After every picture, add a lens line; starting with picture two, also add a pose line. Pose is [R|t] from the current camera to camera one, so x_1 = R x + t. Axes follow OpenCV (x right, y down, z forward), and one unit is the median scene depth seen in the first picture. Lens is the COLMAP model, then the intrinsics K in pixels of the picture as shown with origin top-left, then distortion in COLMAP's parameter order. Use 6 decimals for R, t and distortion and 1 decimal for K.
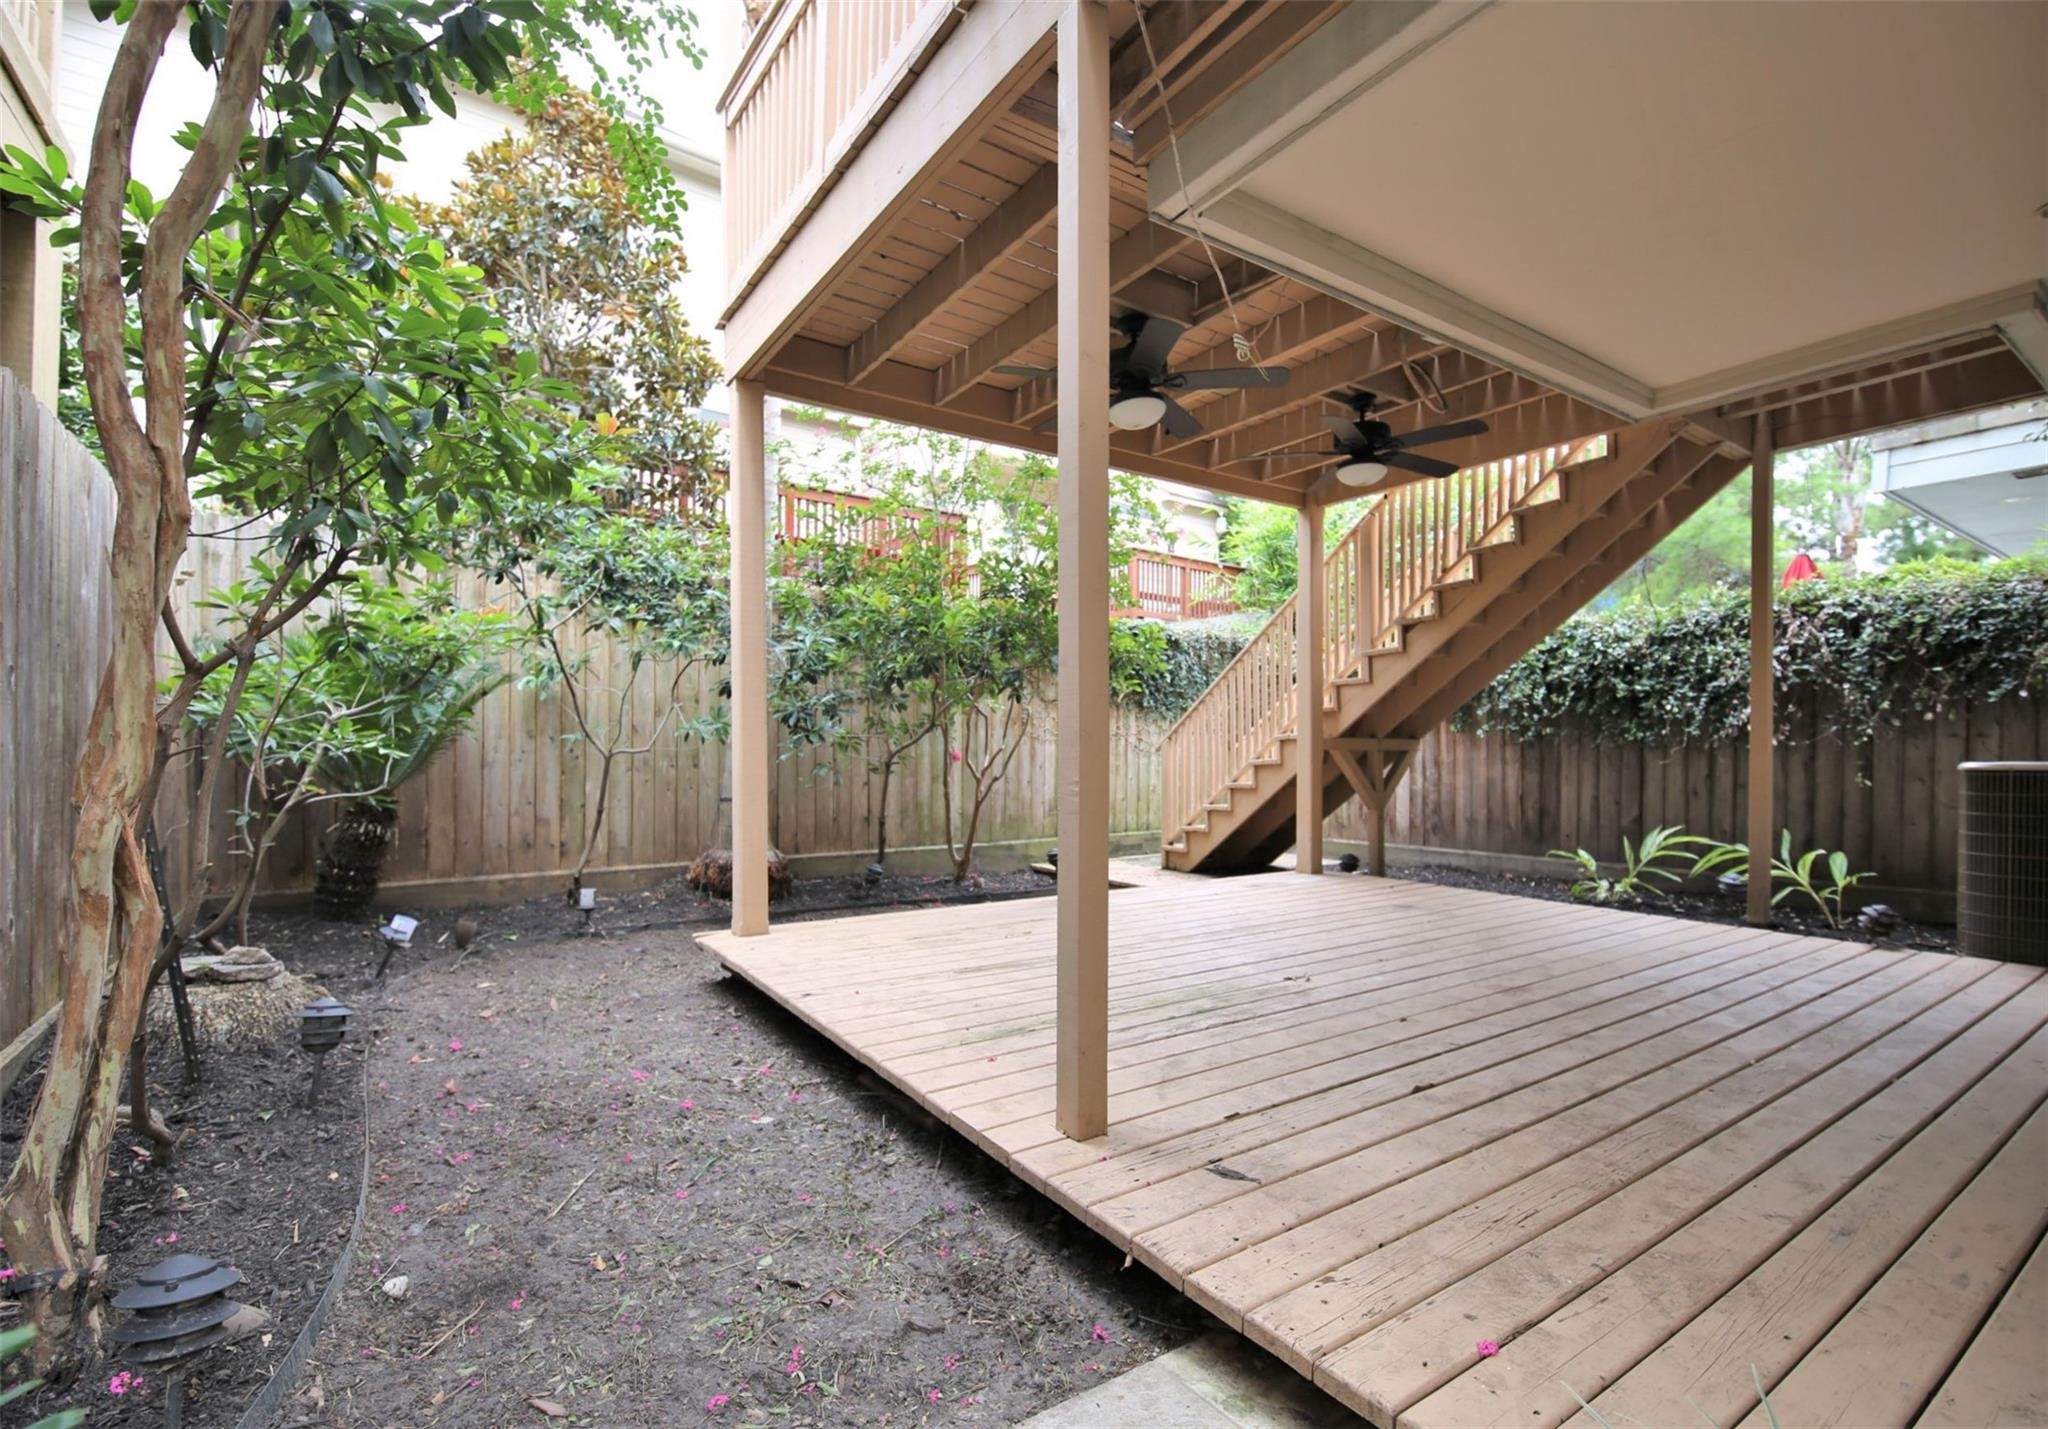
lens RADIAL K [[925.5, 0, 1060.3], [0, 925.5, 754.4], [0, 0, 1]] dist [-0.000888, -0.000071]
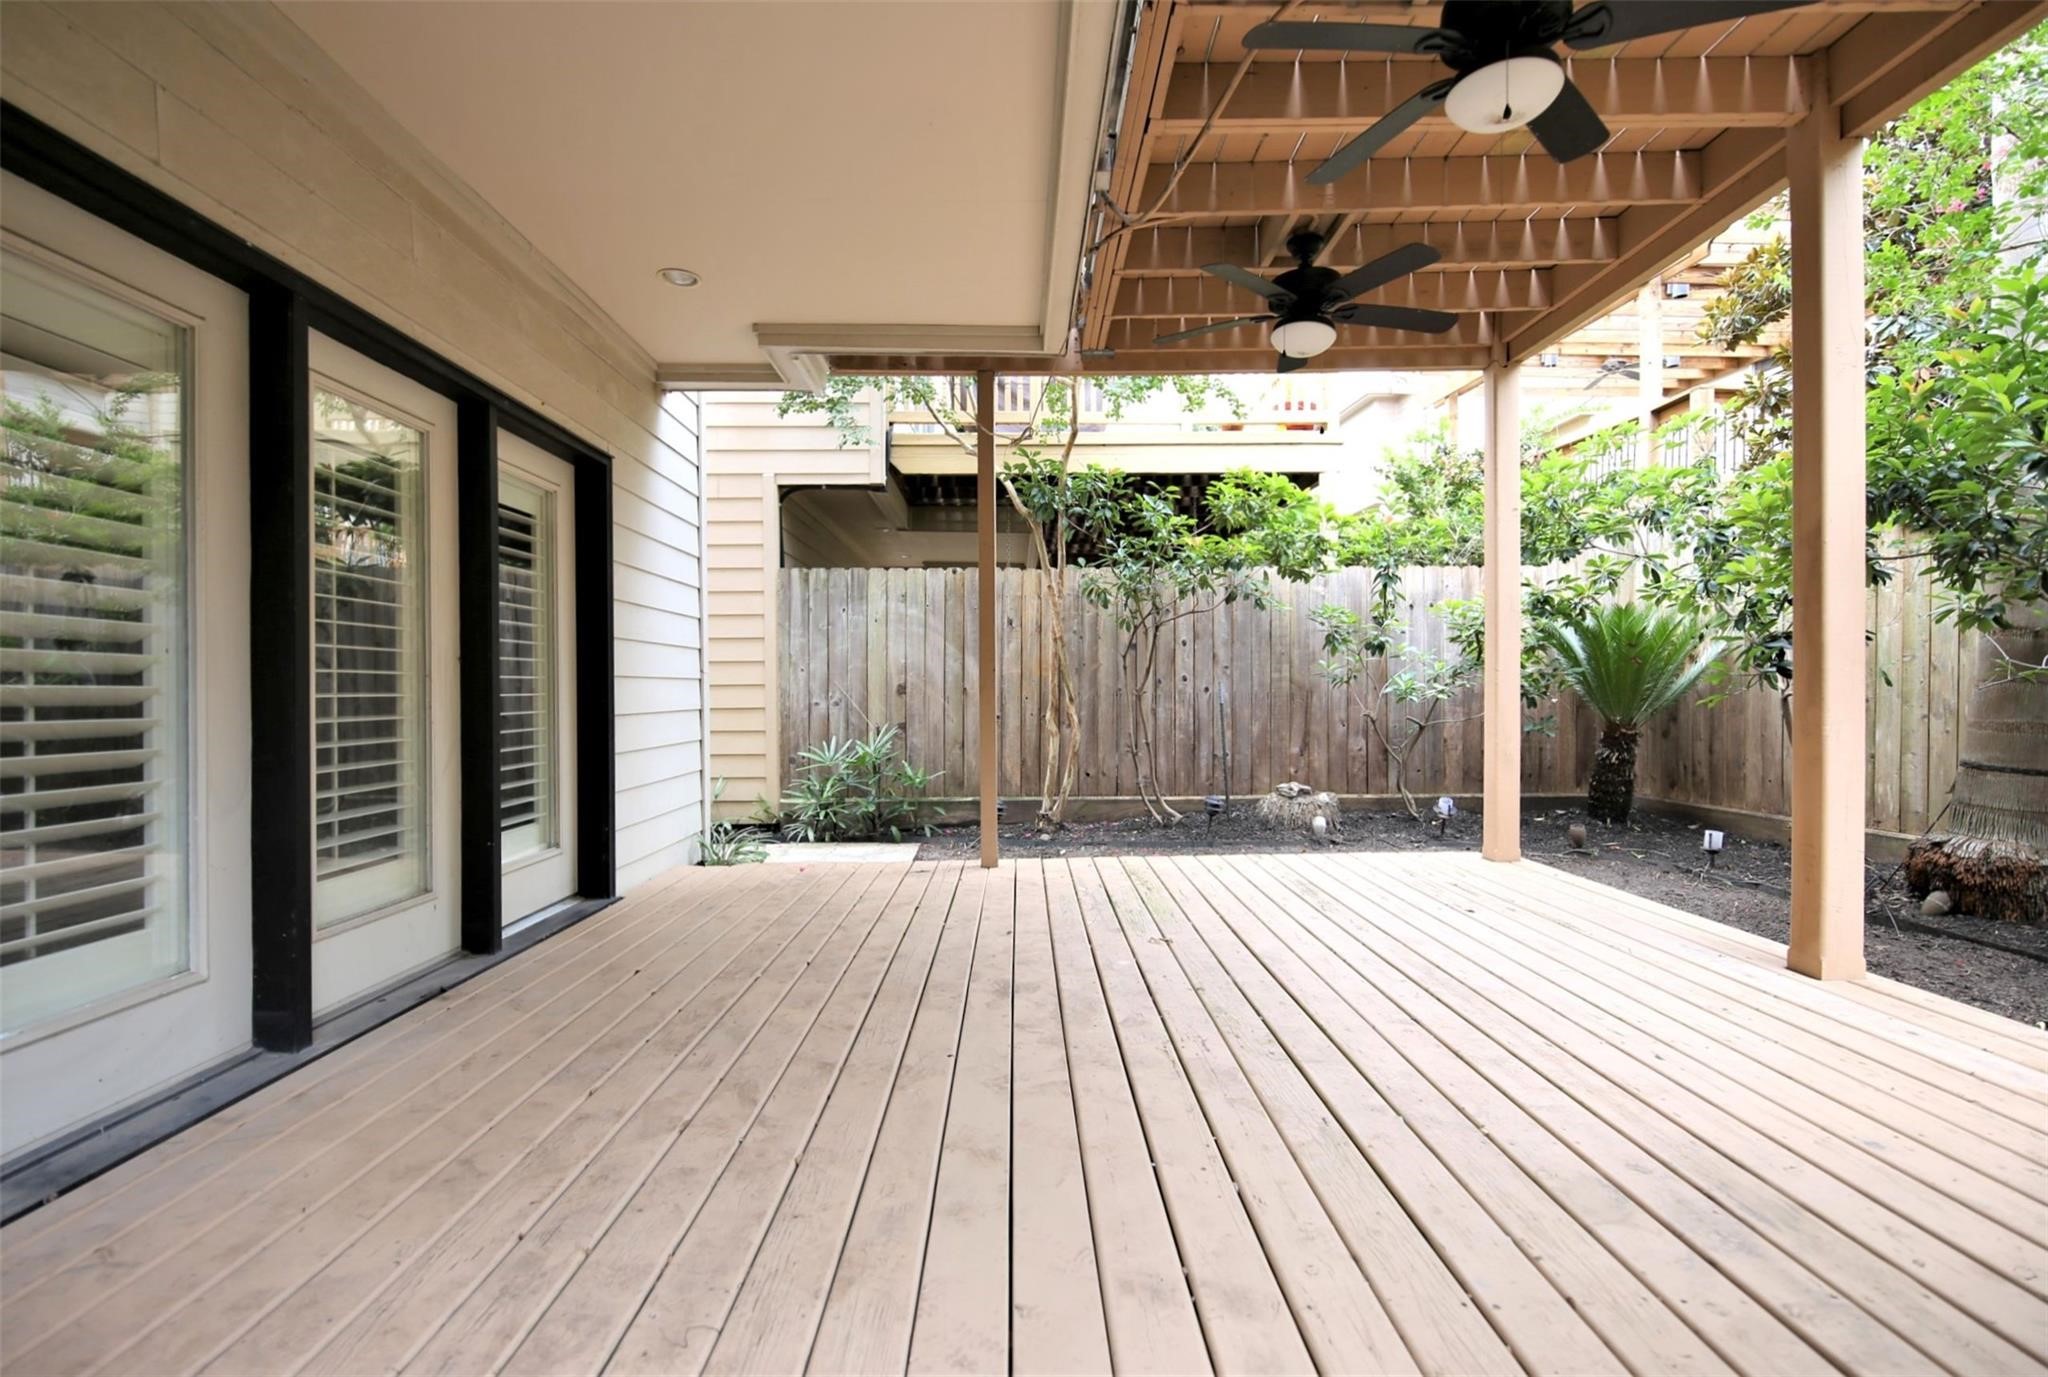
lens RADIAL K [[929.4, 0, 1016.1], [0, 929.4, 693.2], [0, 0, 1]] dist [-0.001265, -0.000305]
pose [[-0.571592, 0.002133, -0.820536, 0.630297], [0.003741, 0.999993, -0.000006, -0.006808], [0.820530, -0.003074, -0.571596, 0.797818]]
